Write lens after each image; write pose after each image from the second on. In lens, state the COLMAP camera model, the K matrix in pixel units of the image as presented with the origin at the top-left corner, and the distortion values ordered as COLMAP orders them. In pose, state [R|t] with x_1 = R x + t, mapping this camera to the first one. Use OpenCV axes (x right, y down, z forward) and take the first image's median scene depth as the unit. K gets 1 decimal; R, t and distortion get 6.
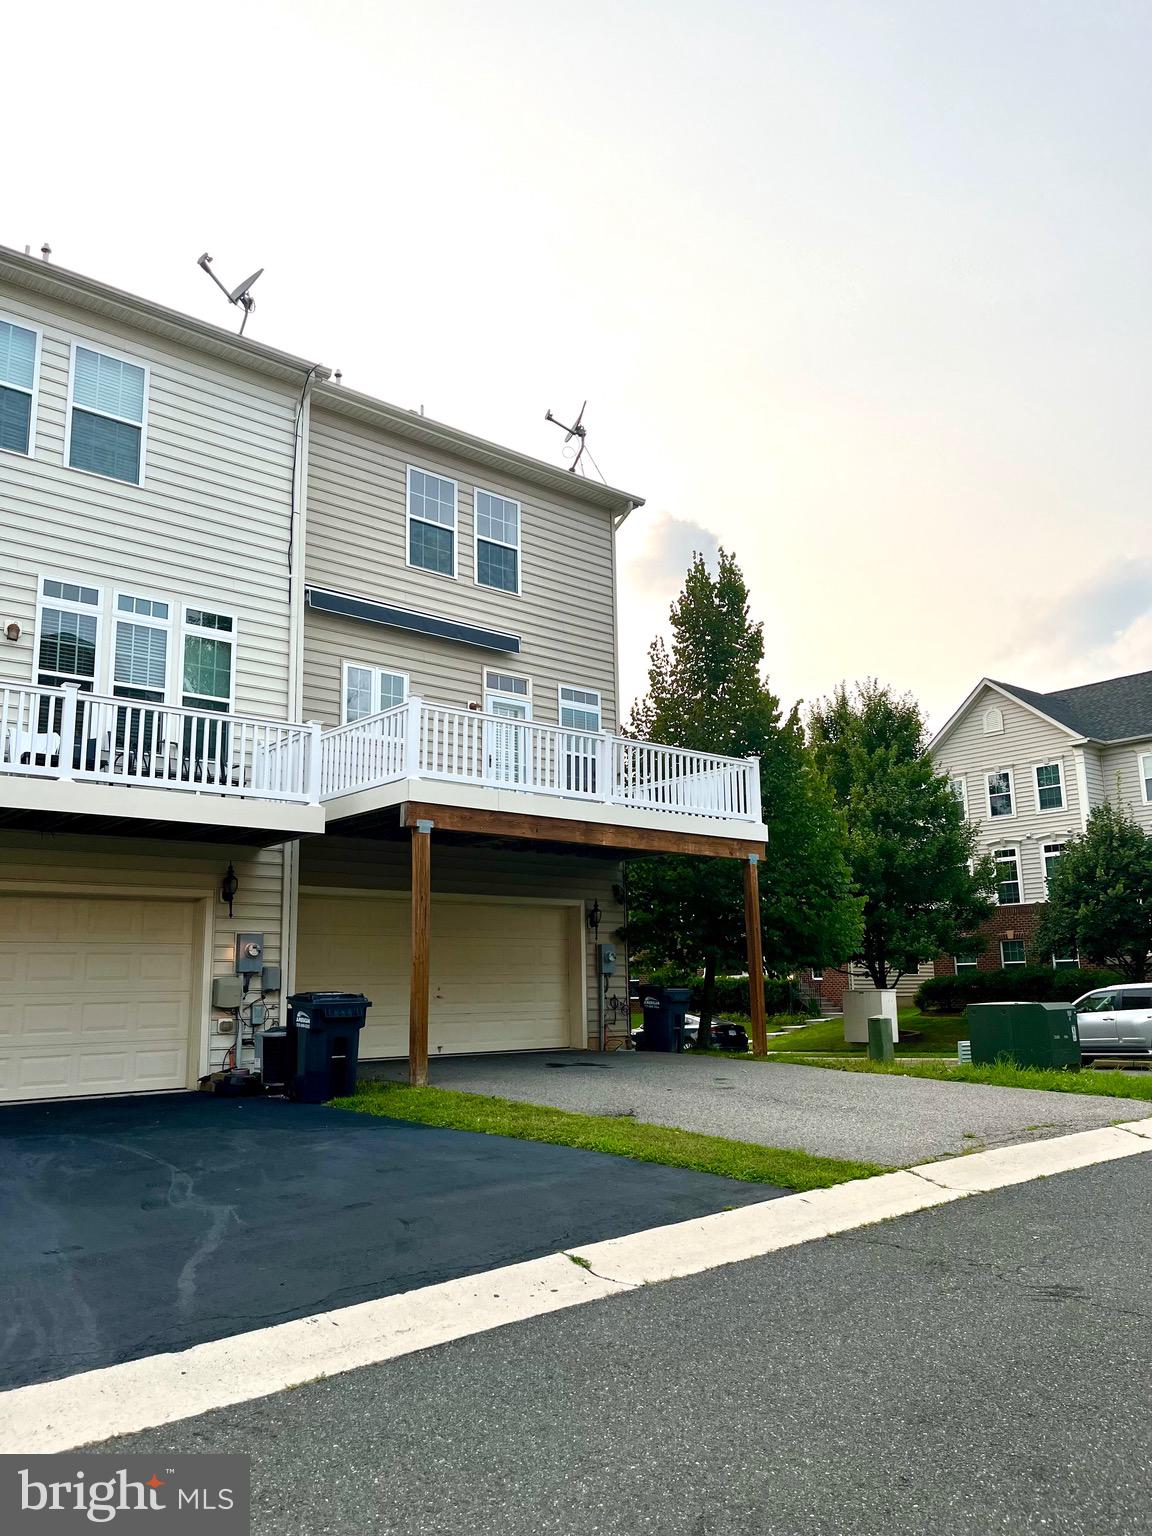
lens RADIAL K [[1165.7, 0, 578.4], [0, 1165.7, 770.7], [0, 0, 1]] dist [0.059065, -0.068872]
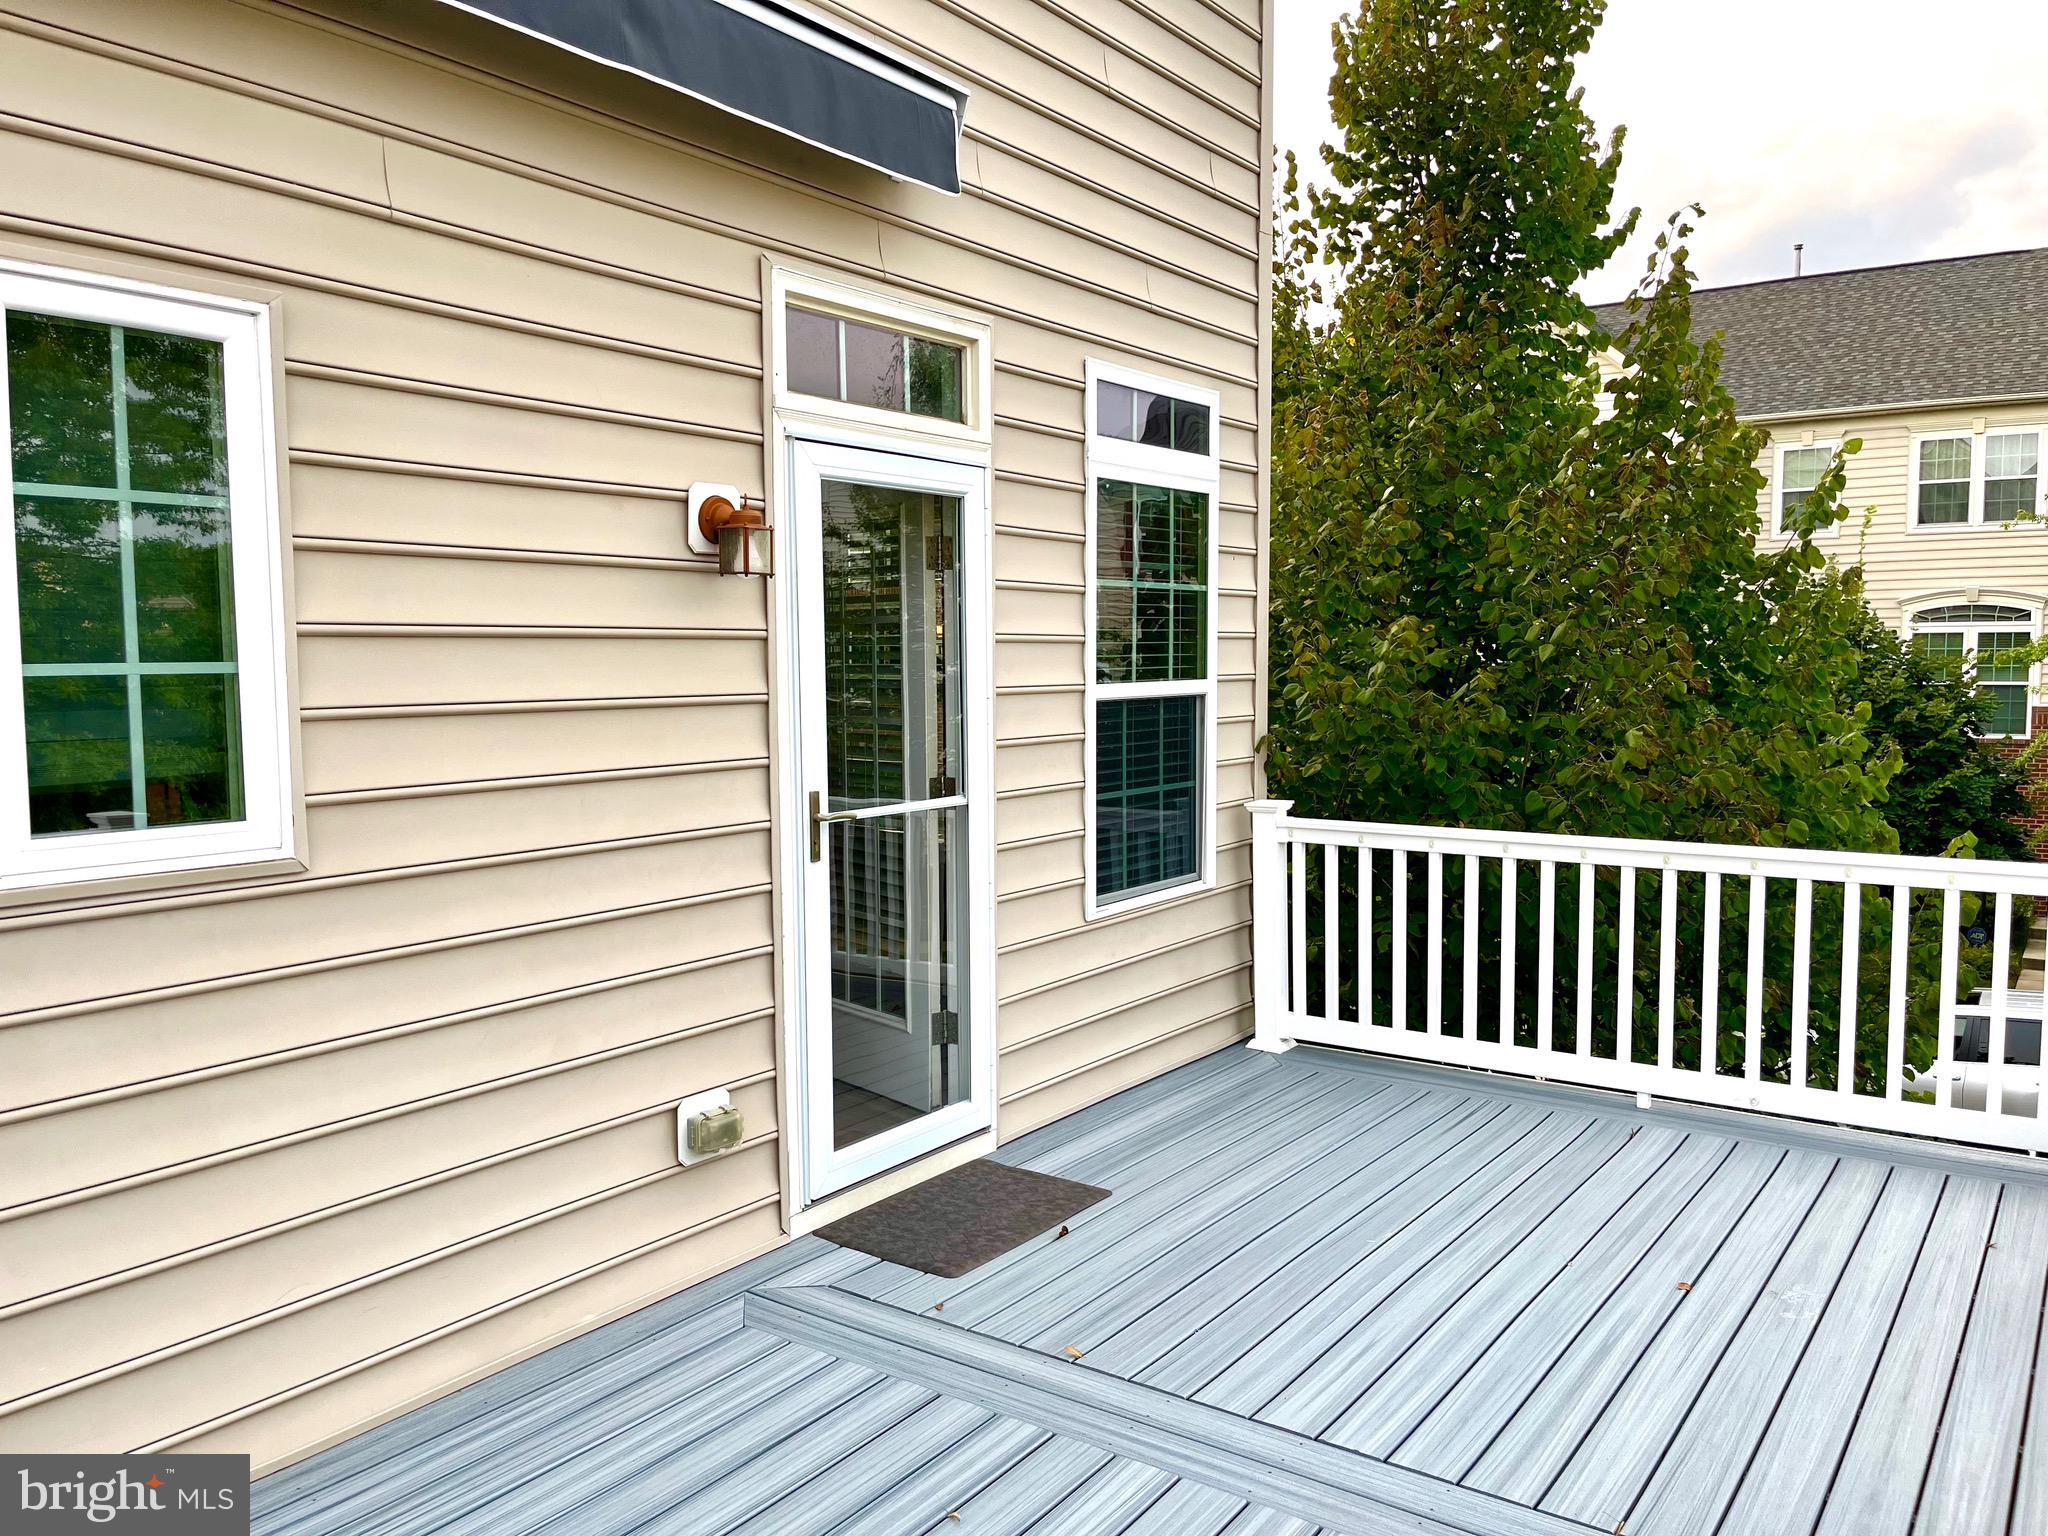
lens RADIAL K [[1554.3, 0, 1012.9], [0, 1554.3, 766.0], [0, 0, 1]] dist [0.059065, -0.068872]
pose [[0.973532, -0.001103, 0.228549, -0.109723], [-0.058589, 0.965368, 0.254229, -0.087310], [-0.220914, -0.260891, 0.939752, 0.844423]]
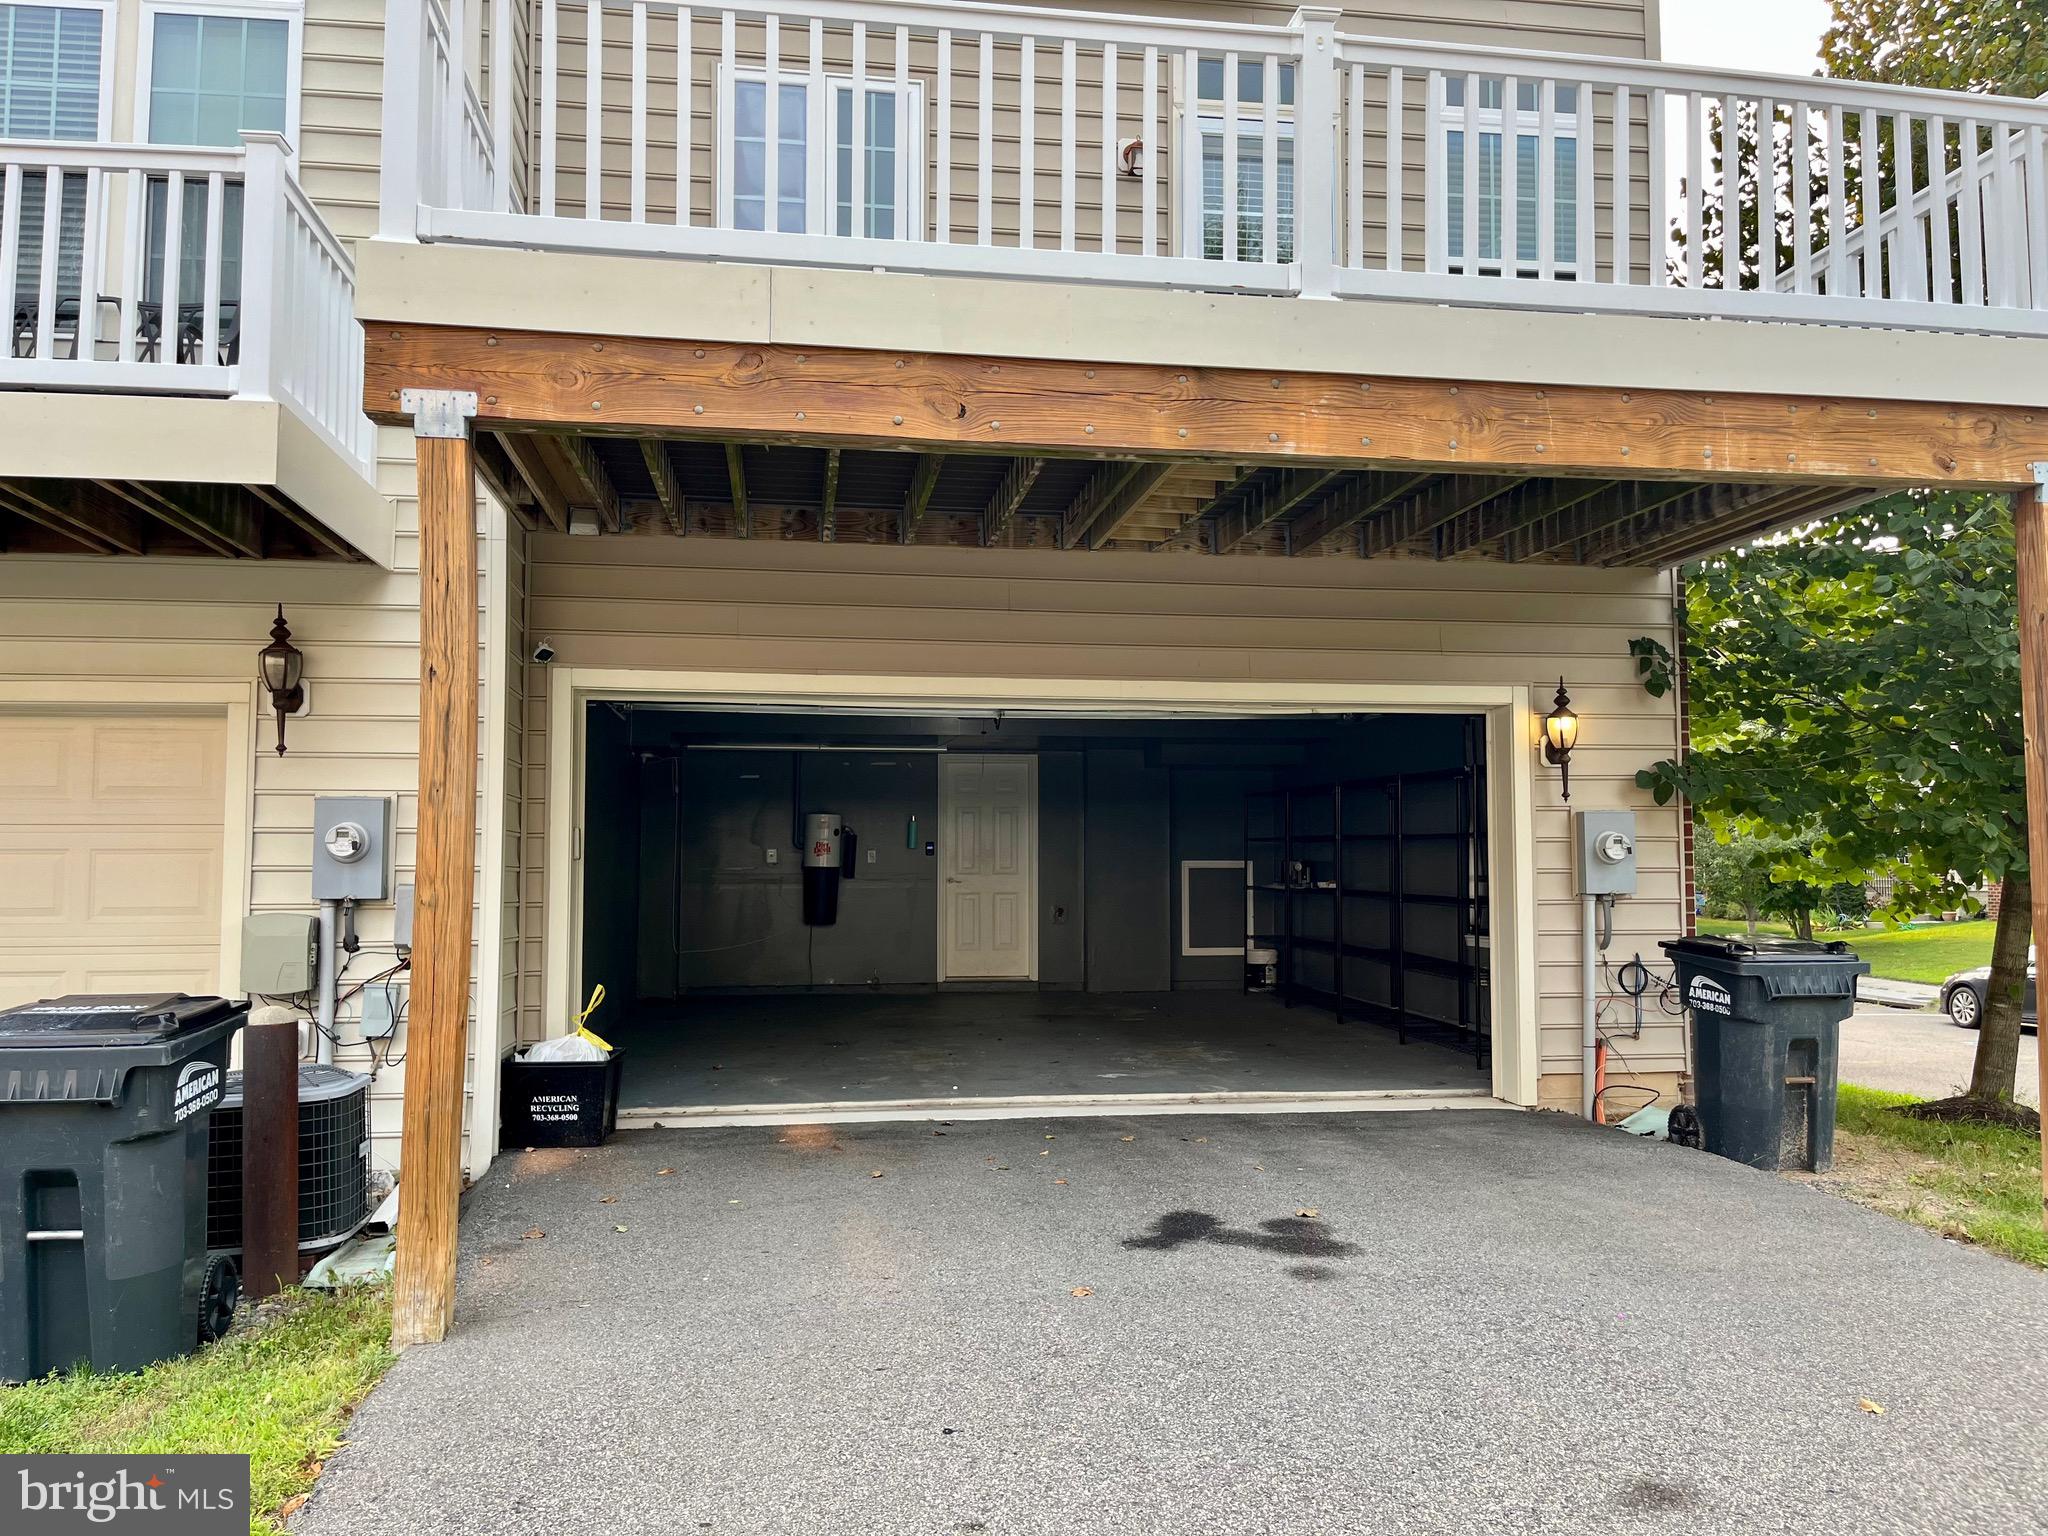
lens RADIAL K [[1554.3, 0, 1030.6], [0, 1554.3, 771.0], [0, 0, 1]] dist [0.059065, -0.068872]
pose [[0.847363, -0.015916, -0.530776, 0.144748], [0.087501, 0.990072, 0.110004, 0.082669], [0.523755, -0.139657, 0.840343, 0.605701]]
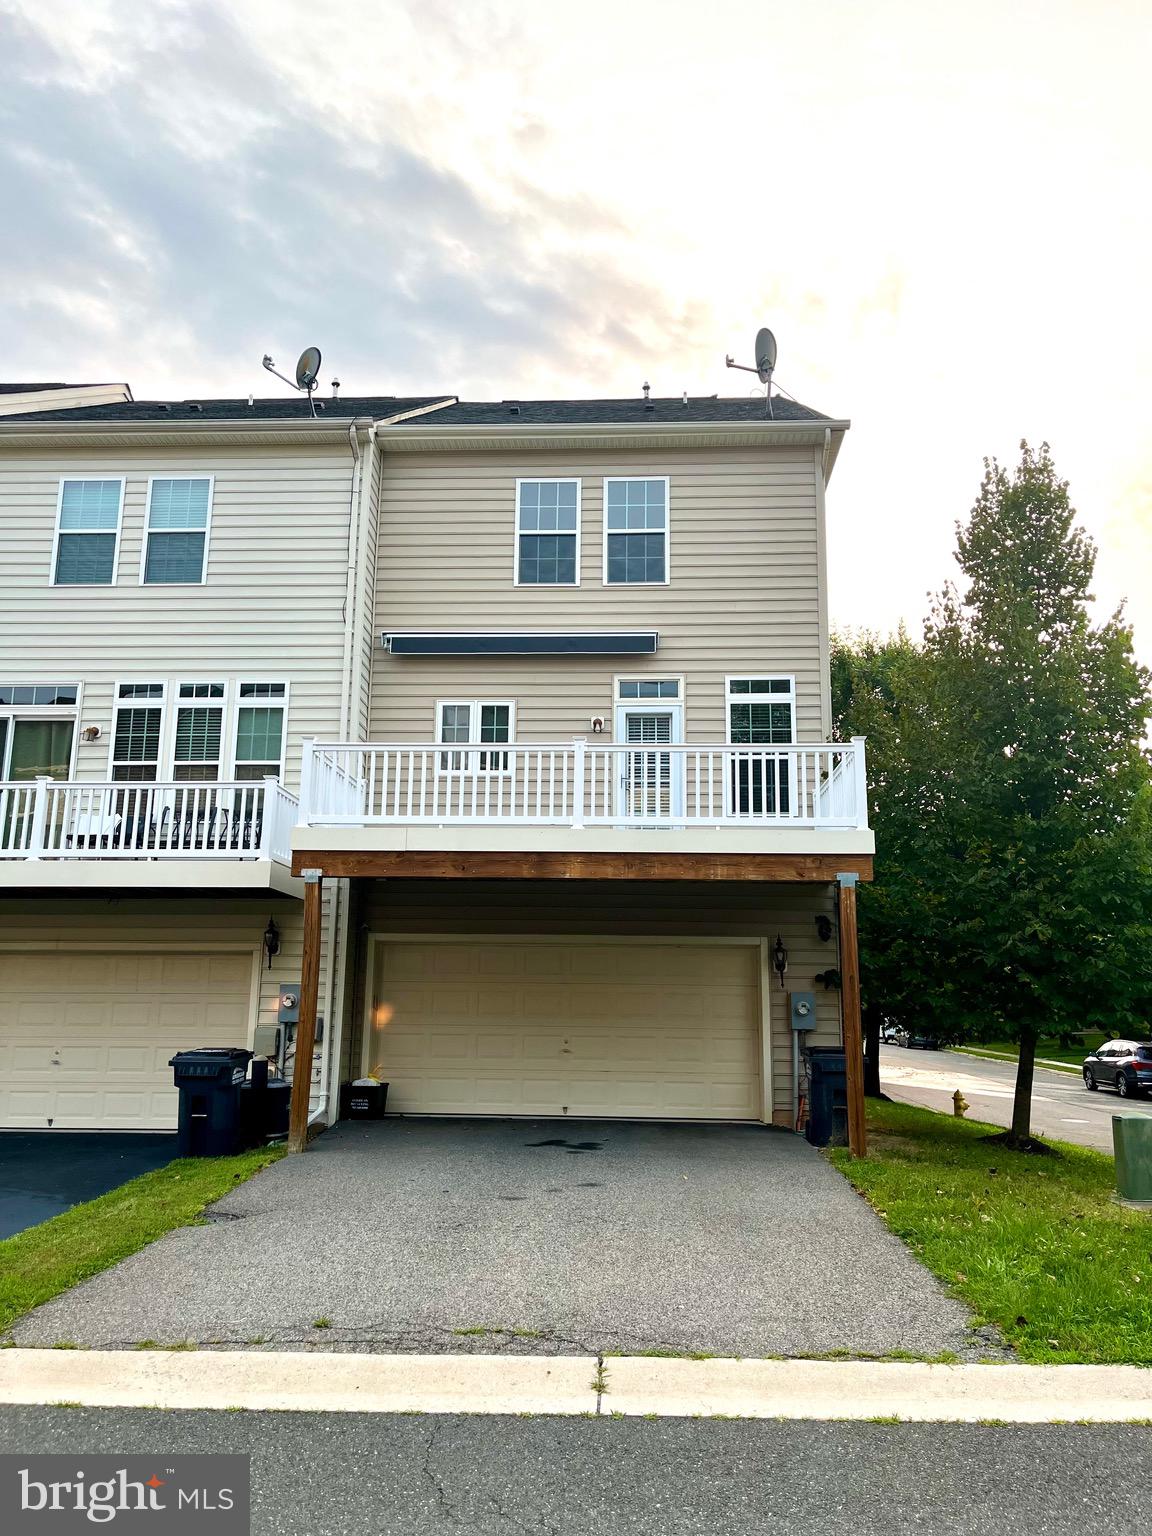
lens RADIAL K [[1165.7, 0, 572.6], [0, 1165.7, 766.7], [0, 0, 1]] dist [0.059065, -0.068872]
pose [[0.714723, -0.119747, -0.689081, 0.550708], [0.108085, 0.992309, -0.060334, 0.032491], [0.691006, -0.031357, 0.722169, 0.373832]]
